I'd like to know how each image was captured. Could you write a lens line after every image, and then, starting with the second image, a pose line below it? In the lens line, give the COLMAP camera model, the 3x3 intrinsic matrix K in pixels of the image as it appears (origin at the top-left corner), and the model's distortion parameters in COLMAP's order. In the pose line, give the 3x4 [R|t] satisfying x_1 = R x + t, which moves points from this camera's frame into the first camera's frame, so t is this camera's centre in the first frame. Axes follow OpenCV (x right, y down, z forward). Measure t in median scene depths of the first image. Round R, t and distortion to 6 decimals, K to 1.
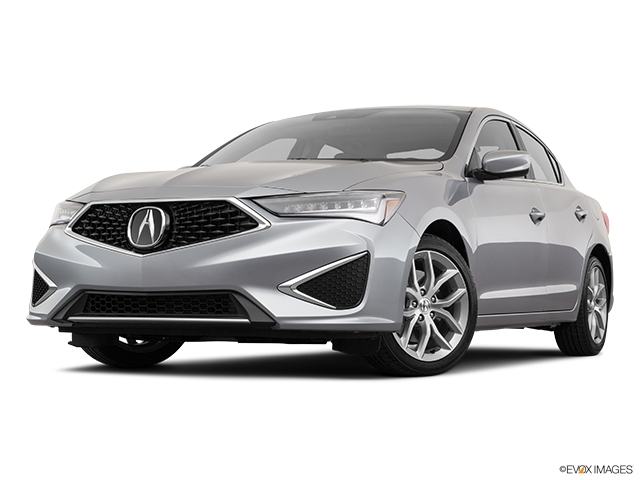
lens RADIAL K [[1175.2, 0, 321.9], [0, 1175.2, 239.0], [0, 0, 1]] dist [-0.174358, 0.000000]
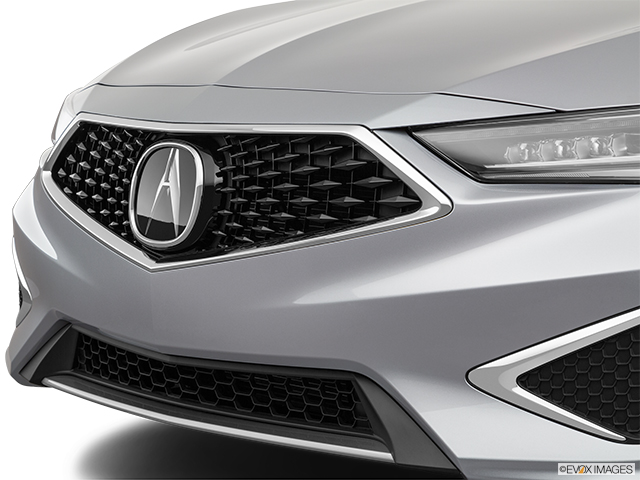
lens RADIAL K [[1681.1, 0, 317.9], [0, 1681.1, 242.8], [0, 0, 1]] dist [0.104558, 0.000000]
pose [[0.942703, 0.030589, -0.332228, 0.091809], [0.021609, 0.988099, 0.152295, -0.081313], [0.332933, -0.150748, 0.930823, 0.484152]]
